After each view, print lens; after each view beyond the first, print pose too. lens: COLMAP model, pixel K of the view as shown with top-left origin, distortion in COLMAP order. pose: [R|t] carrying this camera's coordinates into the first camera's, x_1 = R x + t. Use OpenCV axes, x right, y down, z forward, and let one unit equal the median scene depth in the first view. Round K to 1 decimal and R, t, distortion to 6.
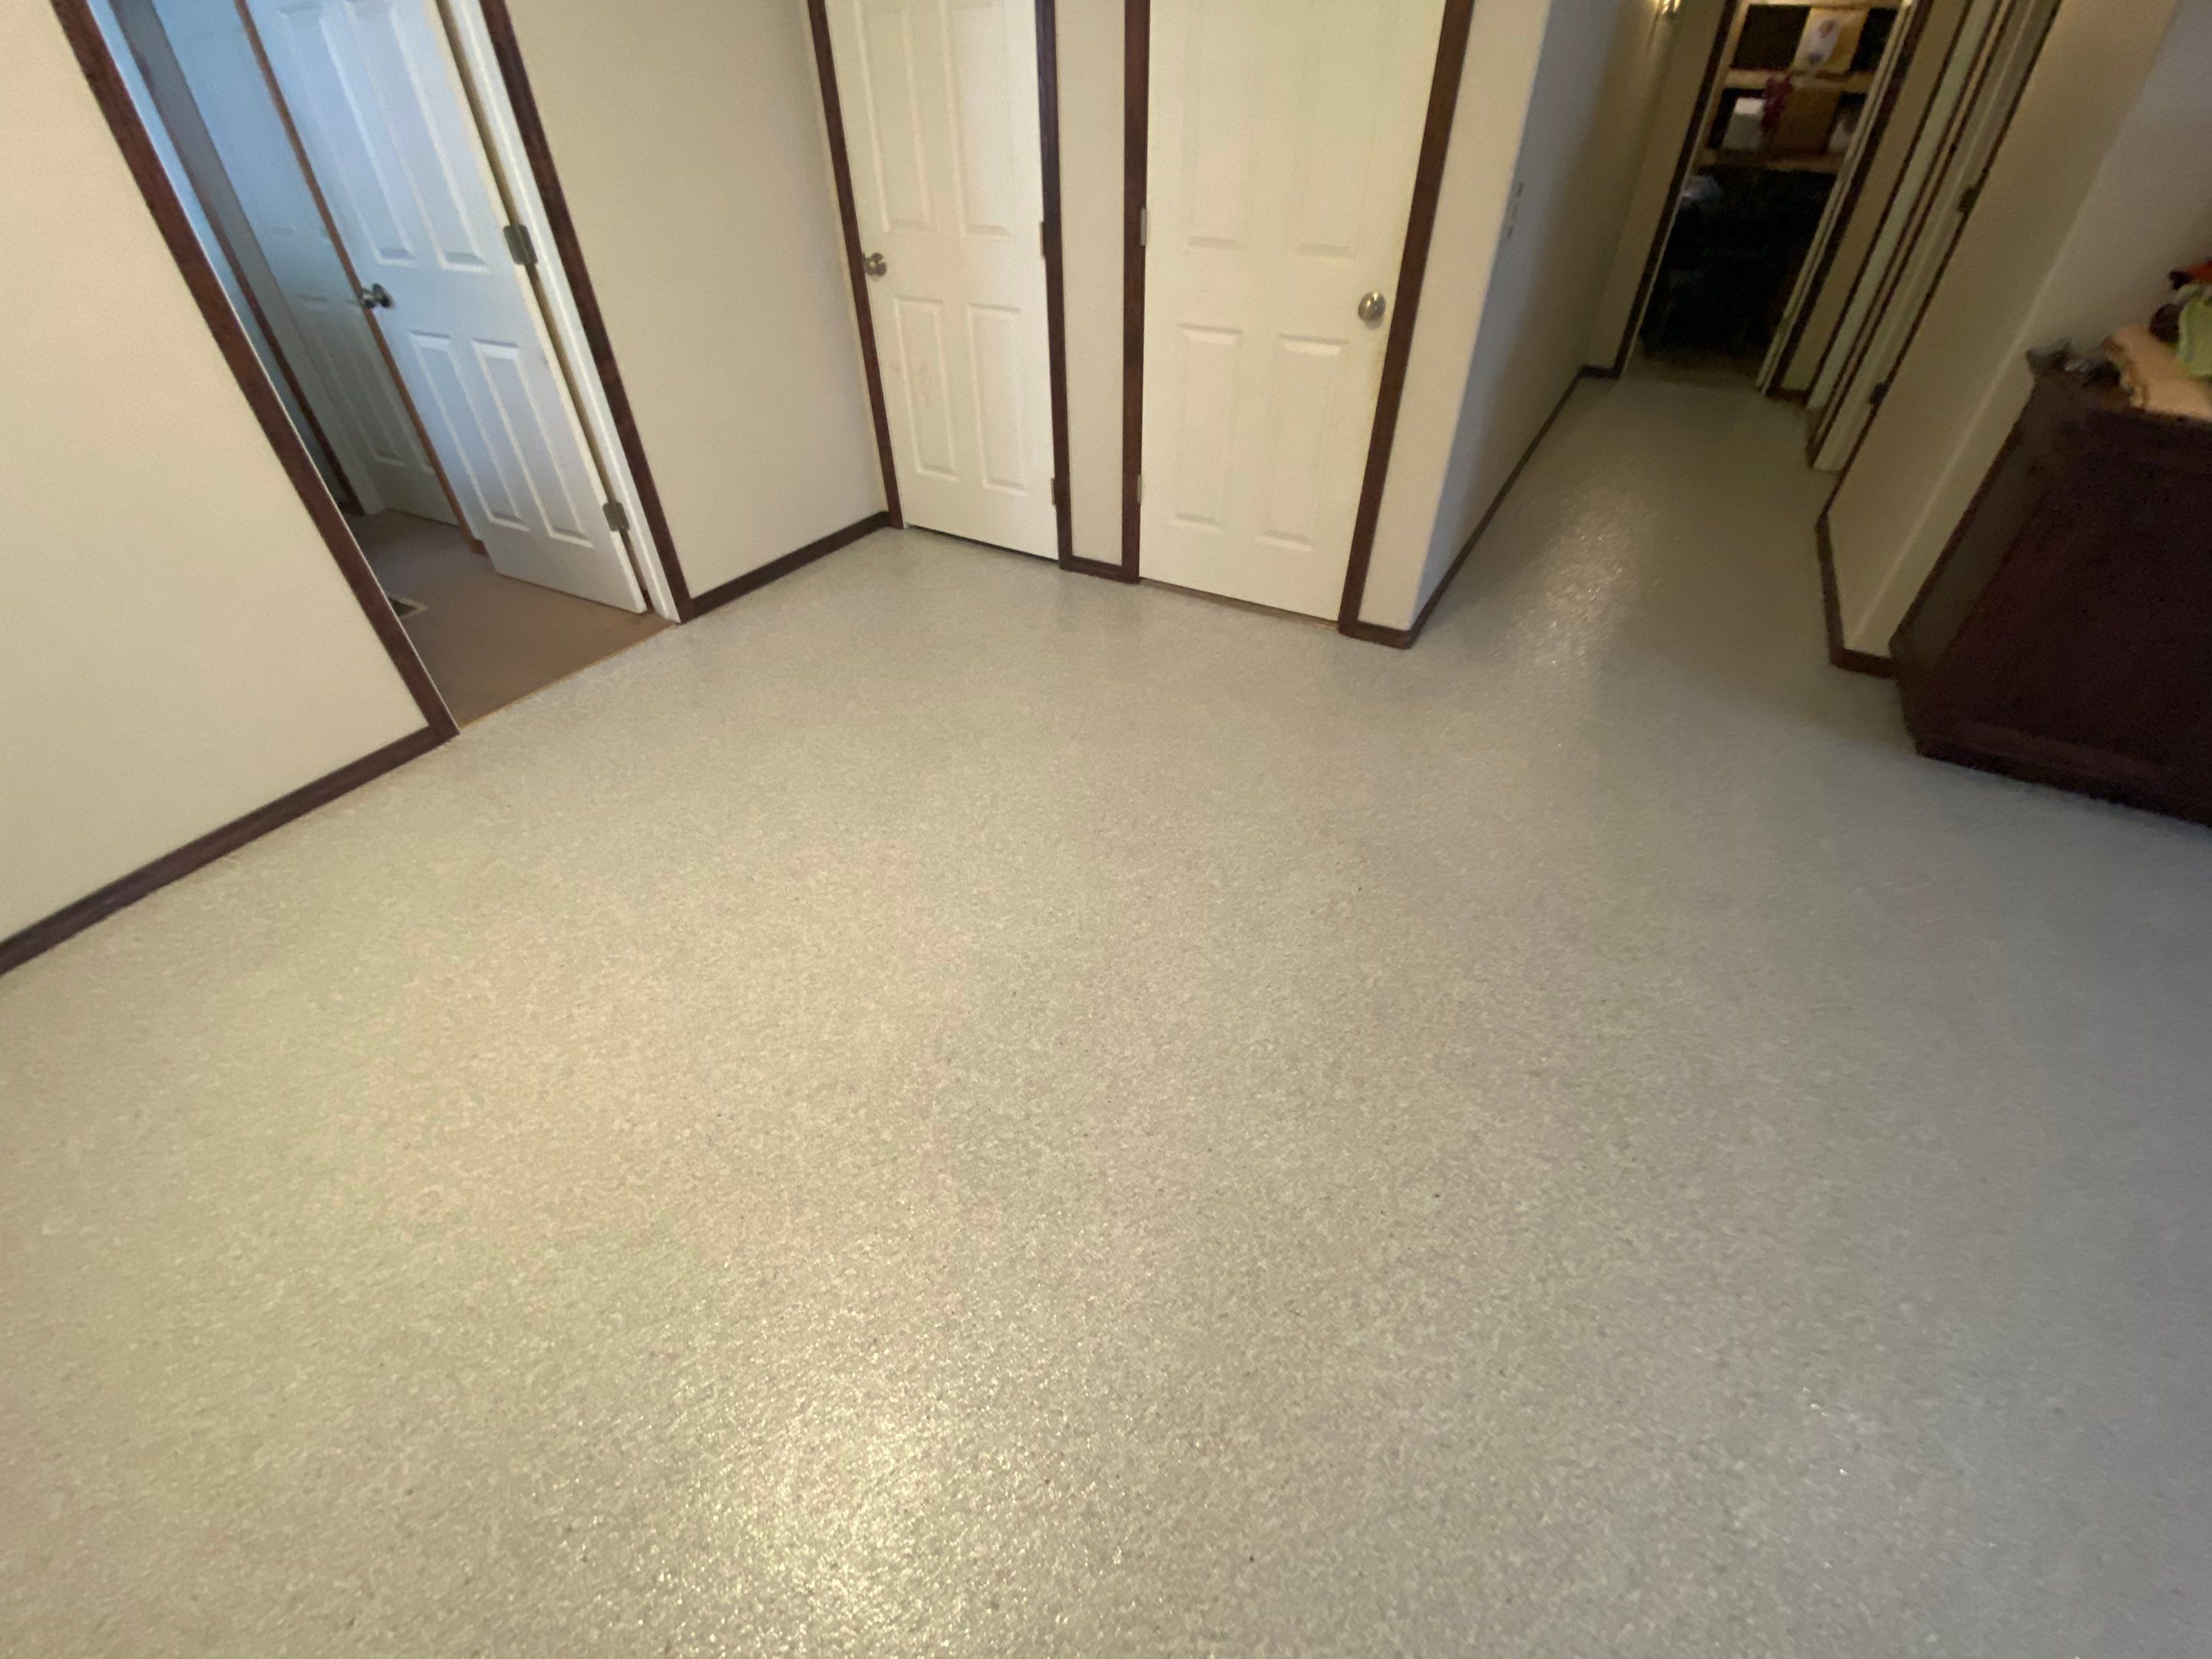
lens RADIAL K [[902.0, 0, 1097.2], [0, 902.0, 786.7], [0, 0, 1]] dist [0.009037, -0.015012]
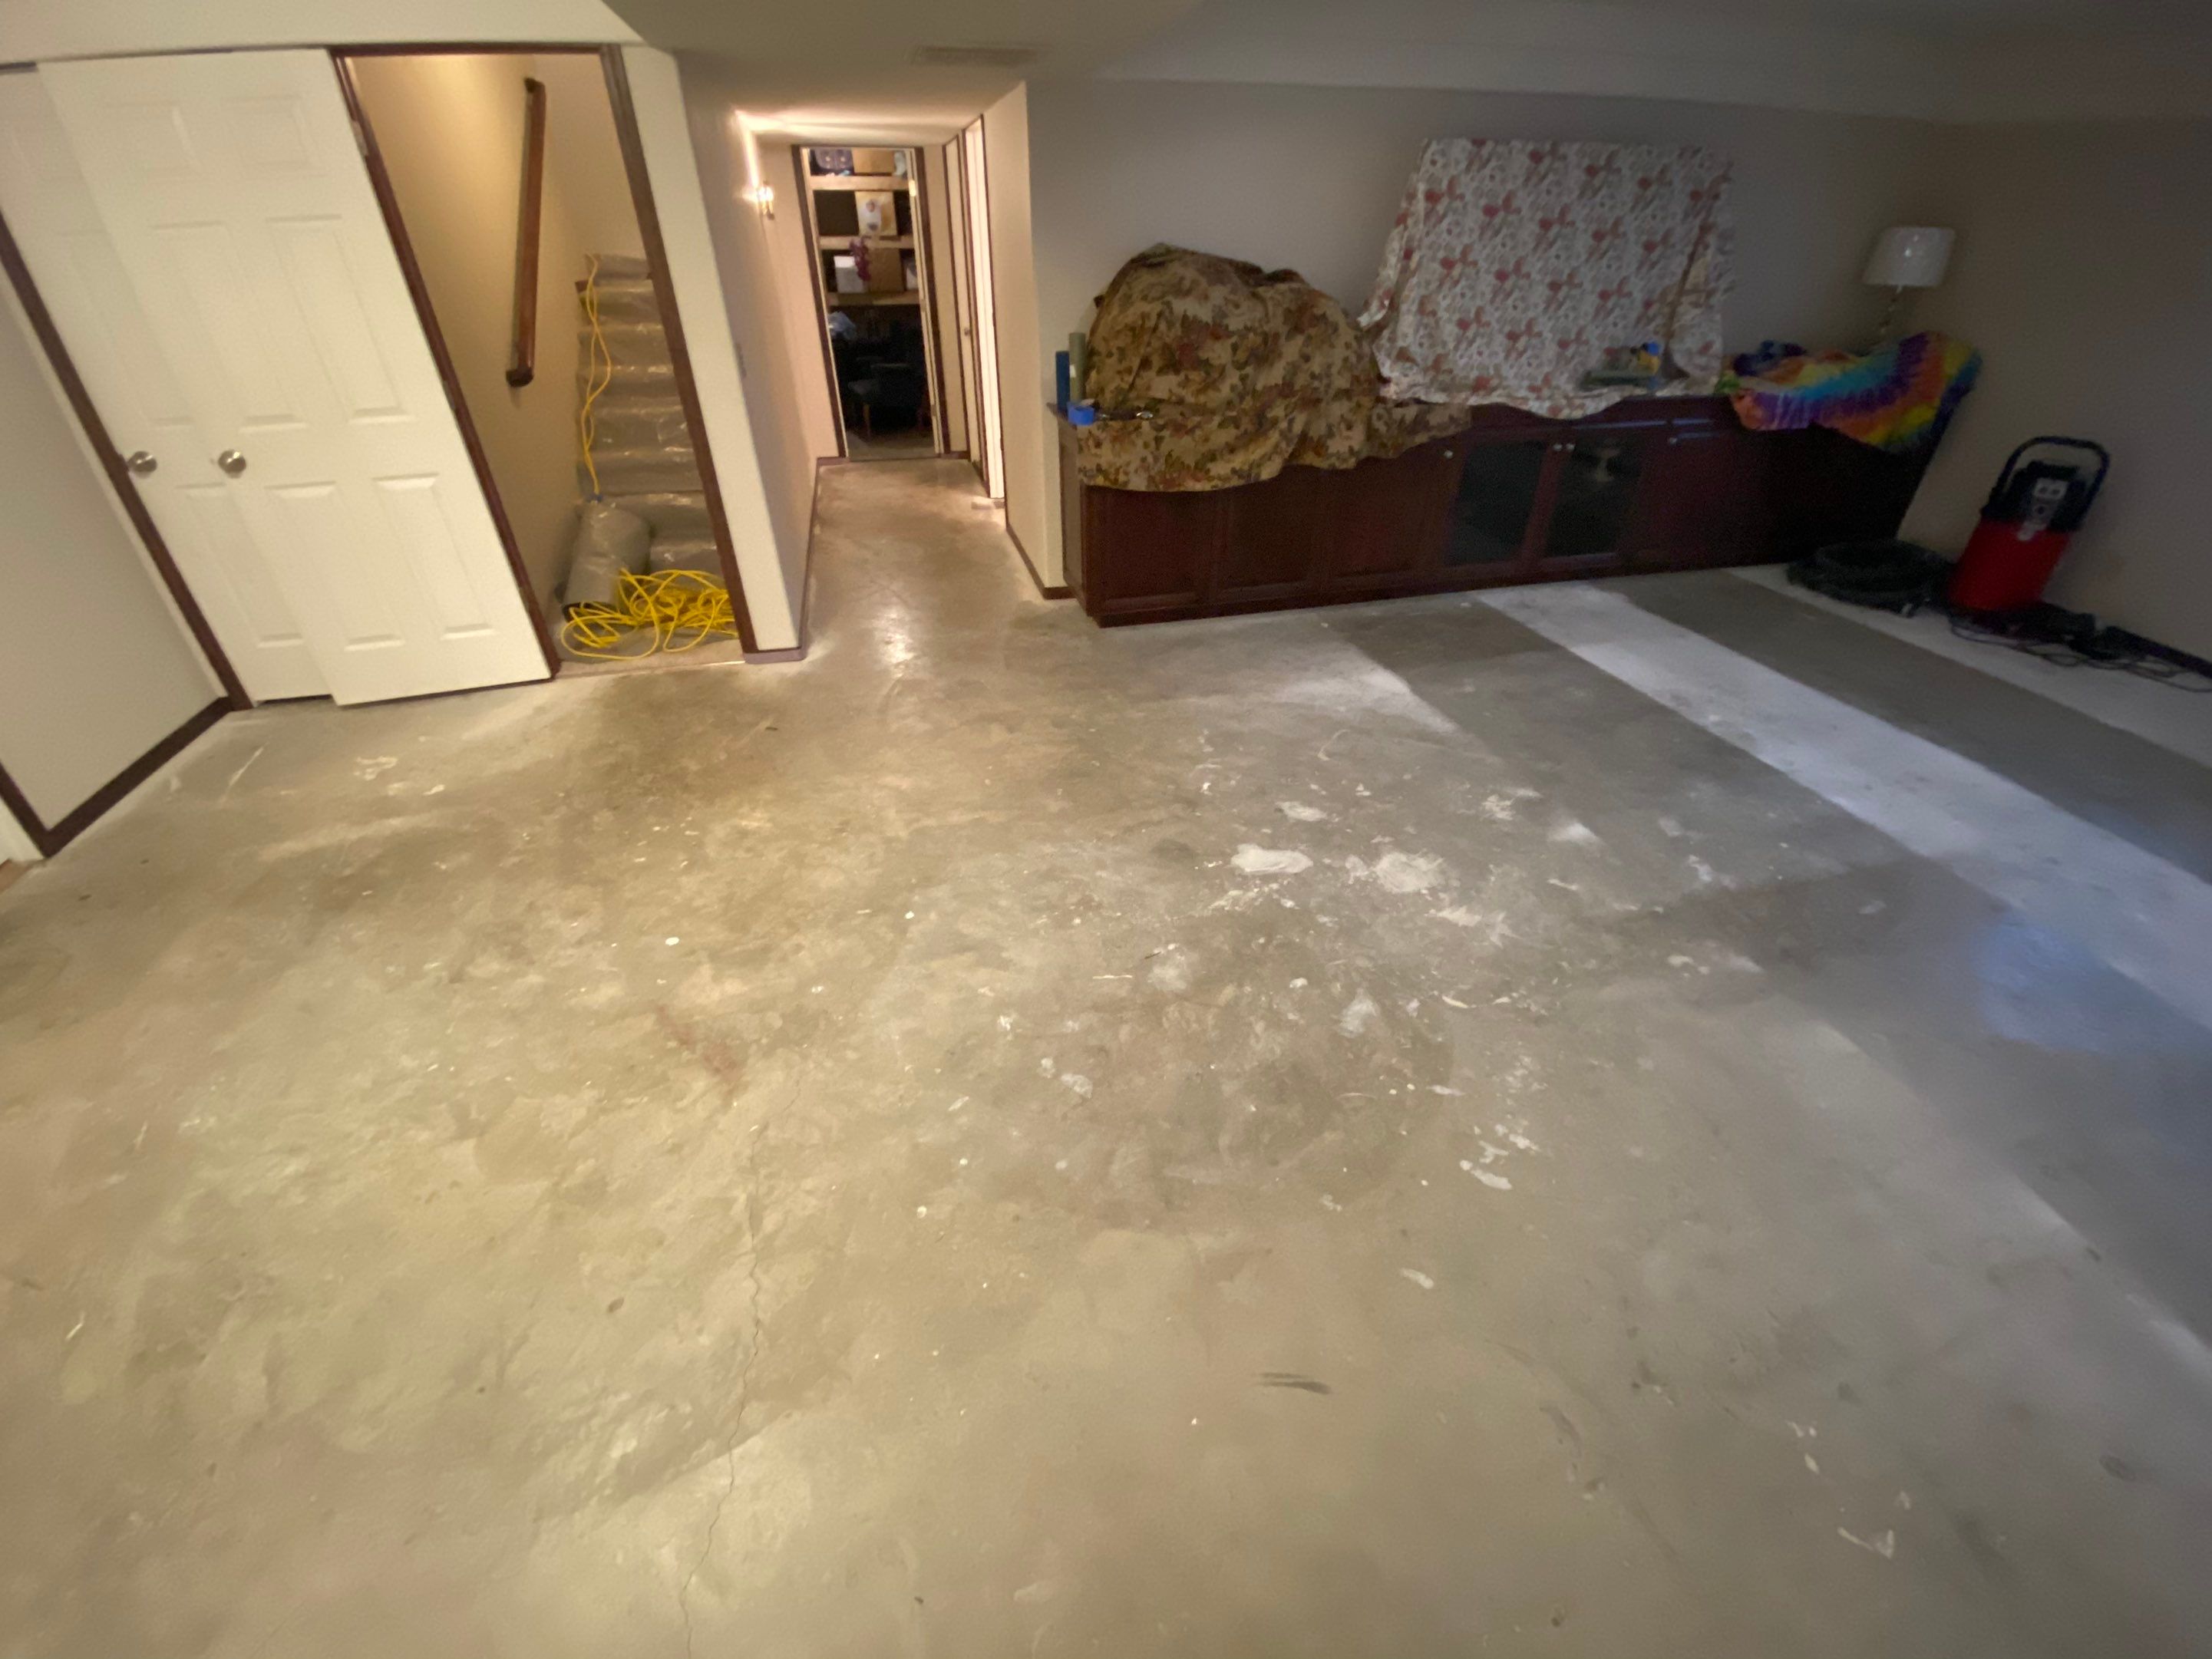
lens RADIAL K [[902.0, 0, 1097.0], [0, 902.0, 822.9], [0, 0, 1]] dist [0.009037, -0.015012]
pose [[0.723664, -0.378142, 0.577338, -0.120322], [0.424628, 0.903413, 0.059464, 0.099755], [-0.544061, 0.202123, 0.814337, -0.171248]]
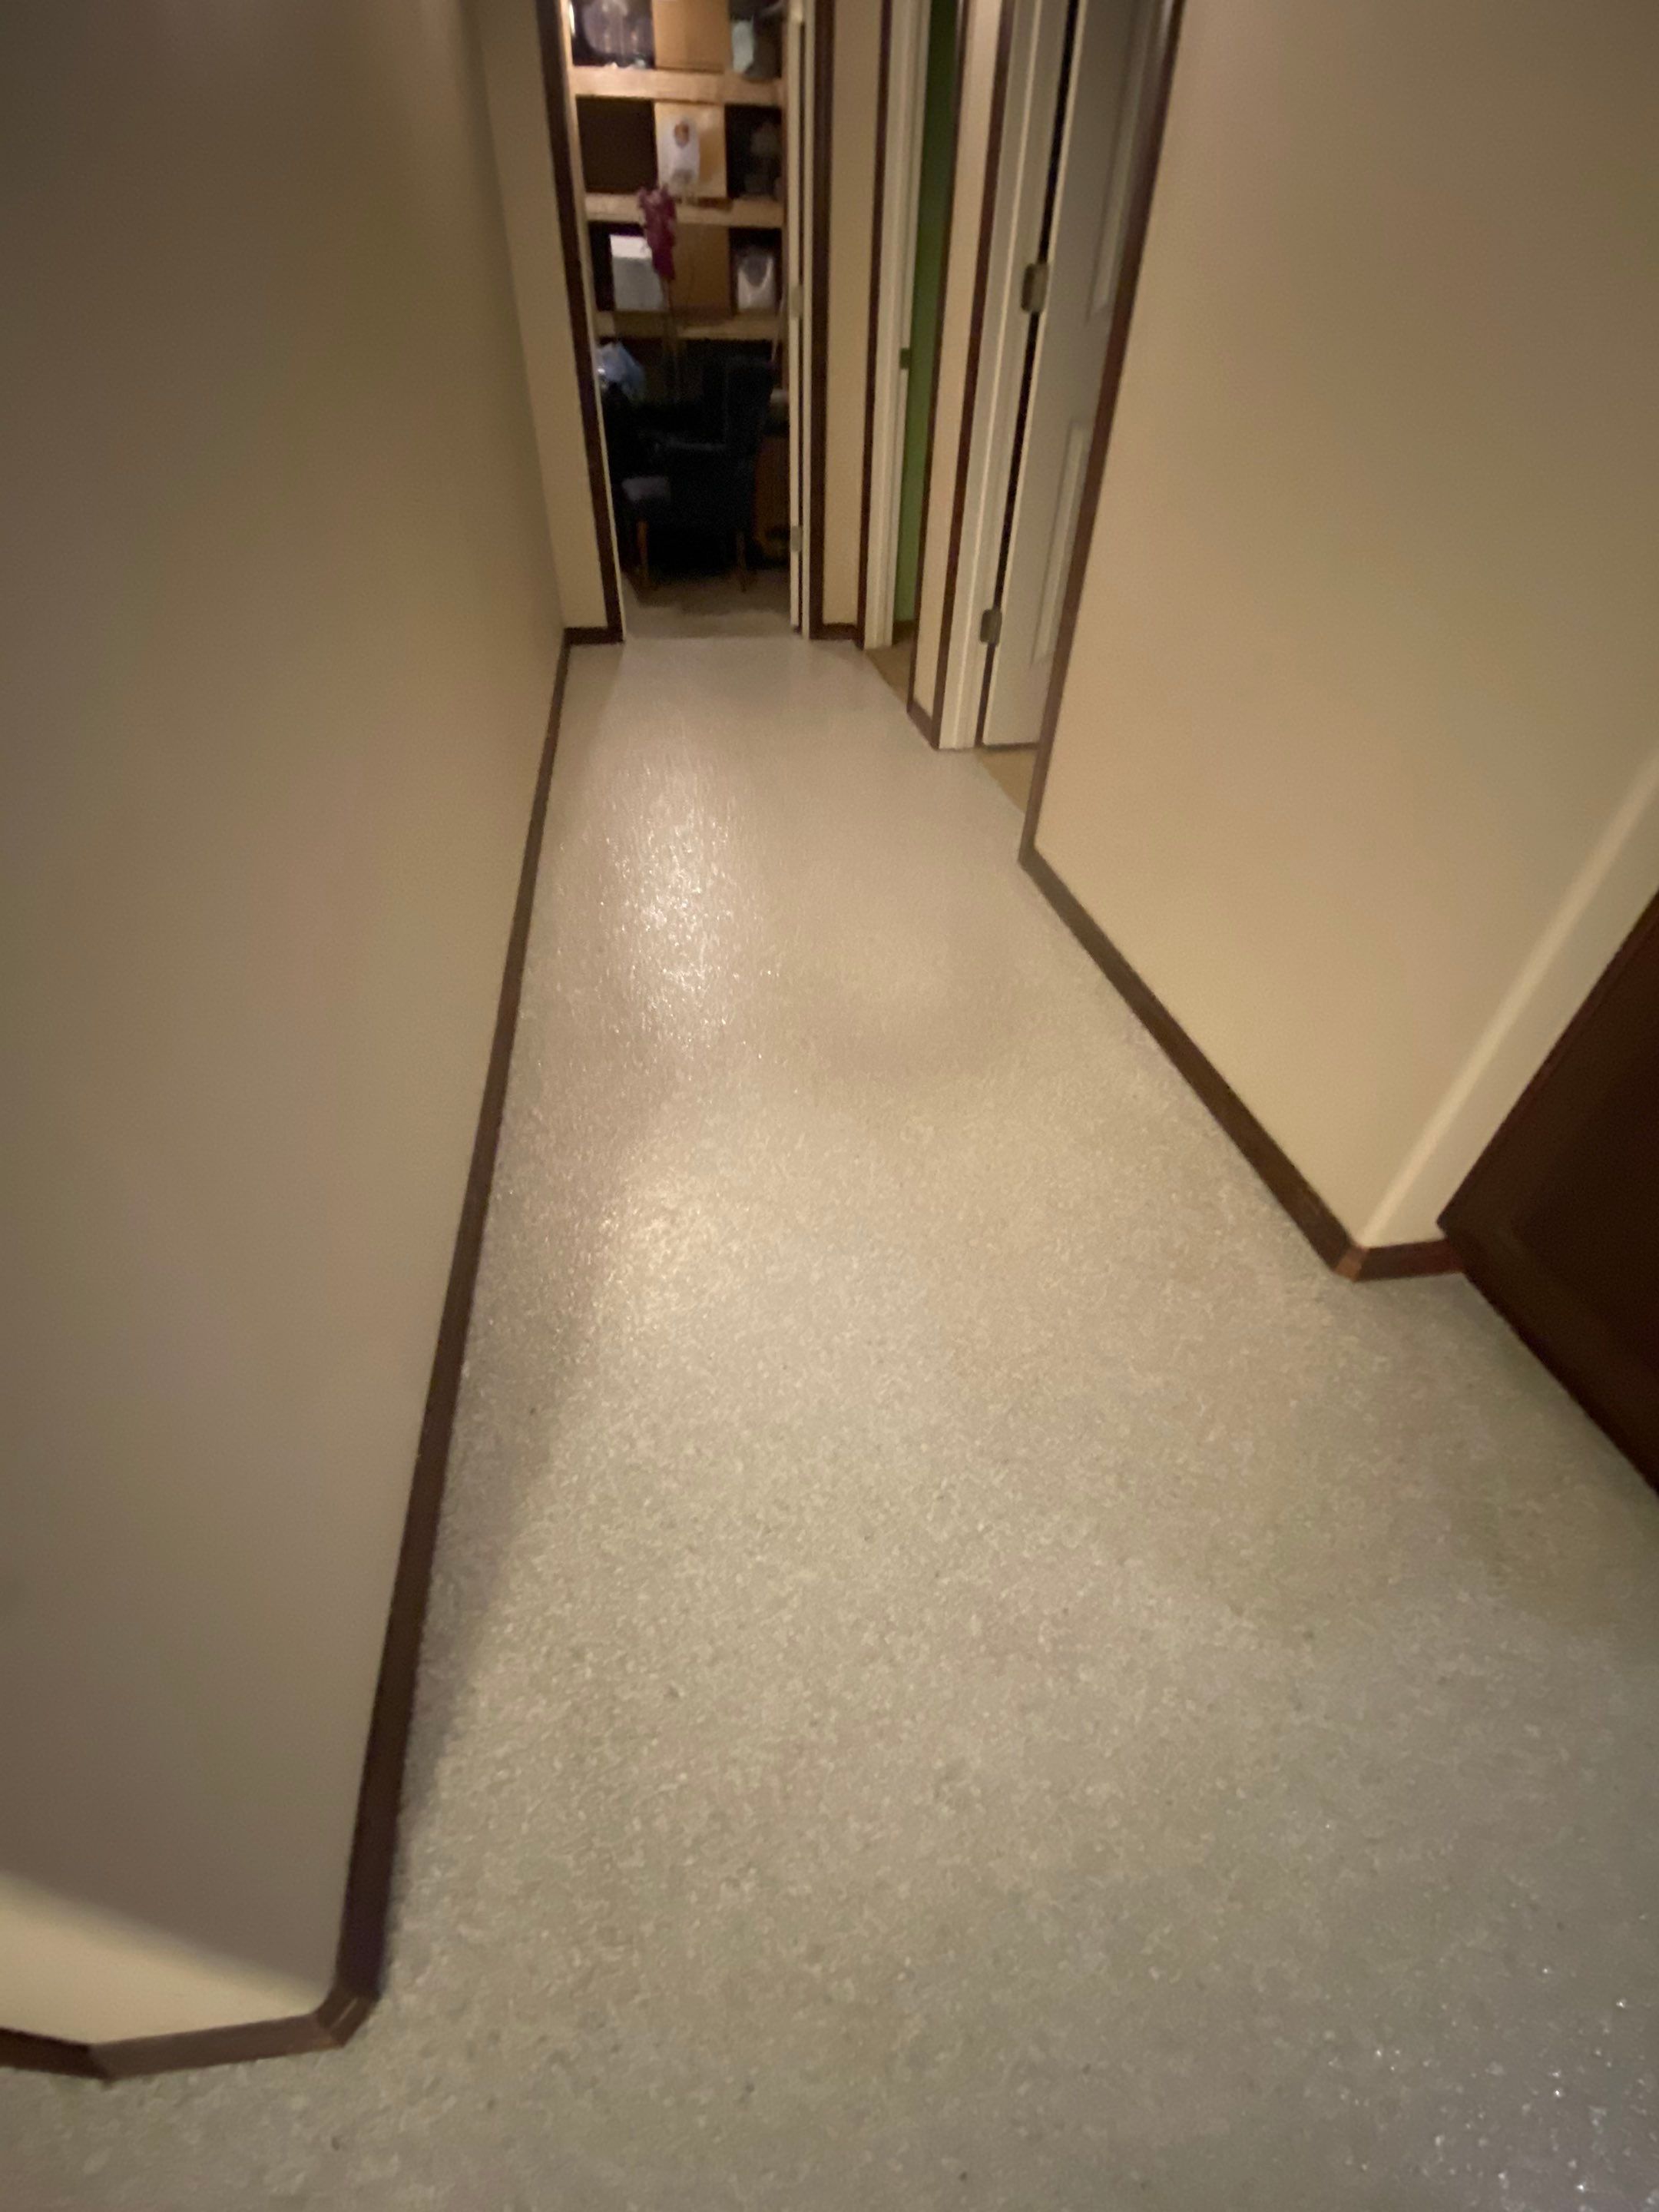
lens RADIAL K [[902.1, 0, 828.4], [0, 902.1, 1099.2], [0, 0, 1]] dist [0.009037, -0.015012]
pose [[0.757992, -0.397594, 0.517075, 0.223352], [0.372239, 0.914654, 0.157630, -0.201558], [-0.535617, 0.072993, 0.841300, 0.397979]]
